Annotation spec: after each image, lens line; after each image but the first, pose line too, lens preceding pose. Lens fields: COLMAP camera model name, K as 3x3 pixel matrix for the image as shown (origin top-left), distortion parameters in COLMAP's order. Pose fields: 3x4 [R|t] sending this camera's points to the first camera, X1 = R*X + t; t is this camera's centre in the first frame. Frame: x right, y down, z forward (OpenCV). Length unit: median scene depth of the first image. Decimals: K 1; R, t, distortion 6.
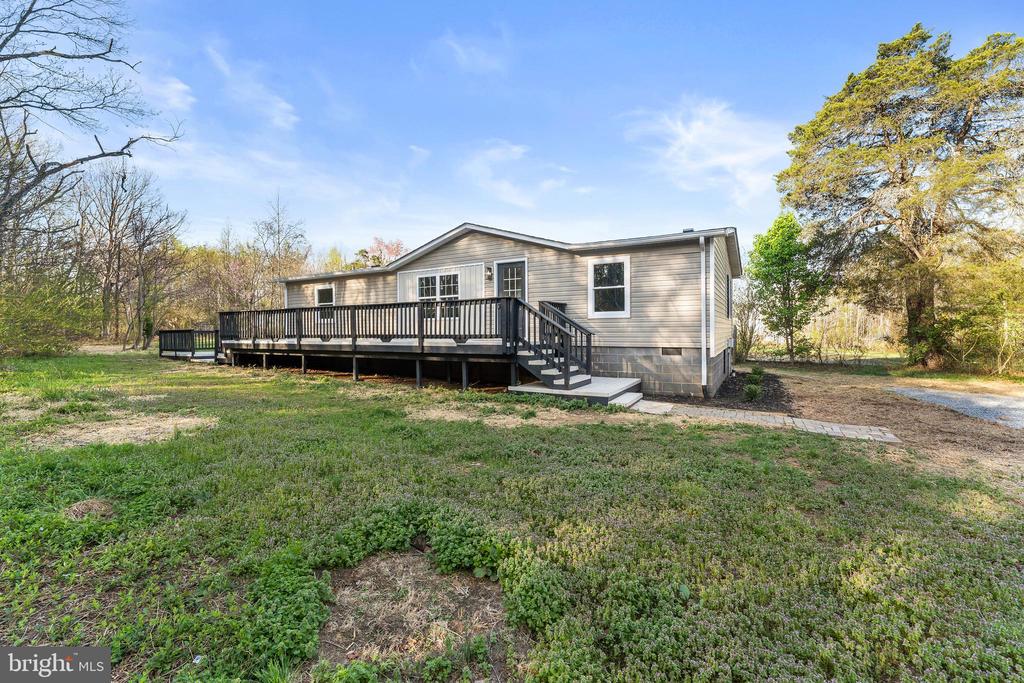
lens RADIAL K [[415.1, 0, 514.6], [0, 415.1, 342.5], [0, 0, 1]] dist [0.006512, -0.000530]
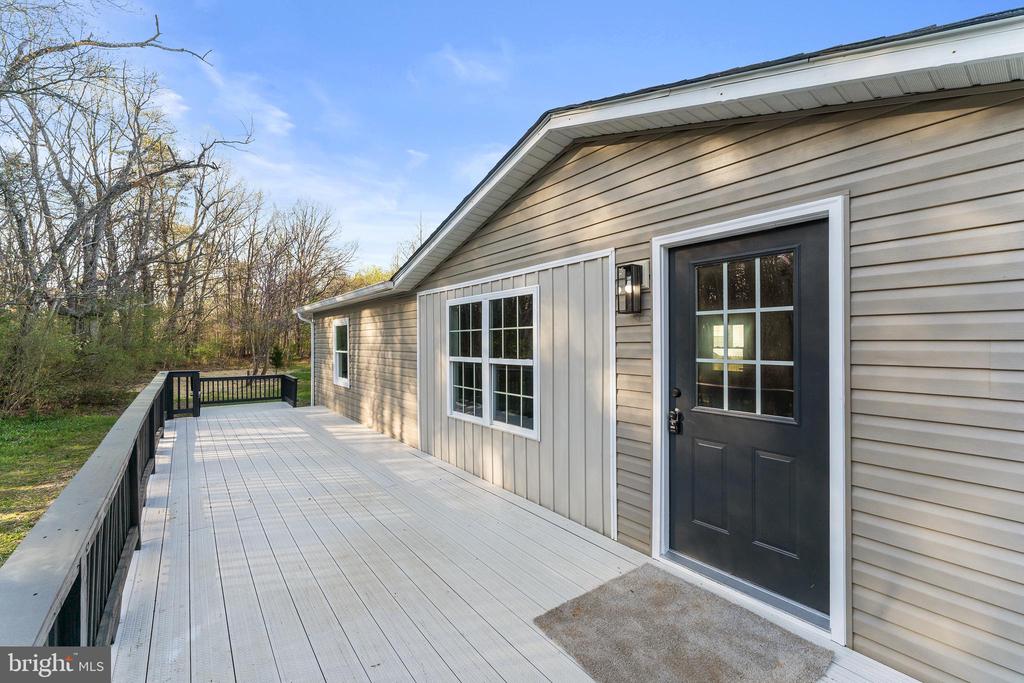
lens RADIAL K [[420.4, 0, 511.2], [0, 420.4, 342.2], [0, 0, 1]] dist [0.003162, 0.001006]
pose [[0.919444, 0.001731, -0.393217, -0.027301], [-0.007511, 0.999885, -0.013162, -0.122688], [0.393150, 0.015055, 0.919351, 0.694074]]
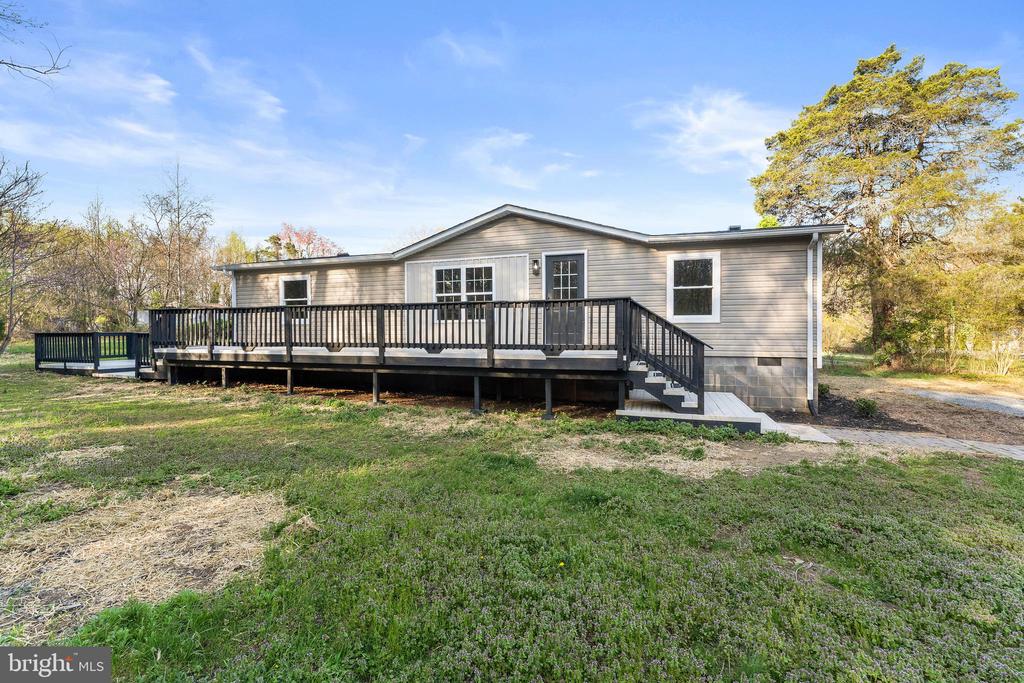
lens RADIAL K [[420.4, 0, 507.0], [0, 420.4, 337.6], [0, 0, 1]] dist [0.003162, 0.001006]
pose [[0.981323, -0.001361, 0.192363, -0.262483], [0.002255, 0.999988, -0.004429, -0.020891], [-0.192355, 0.004780, 0.981314, 0.177240]]
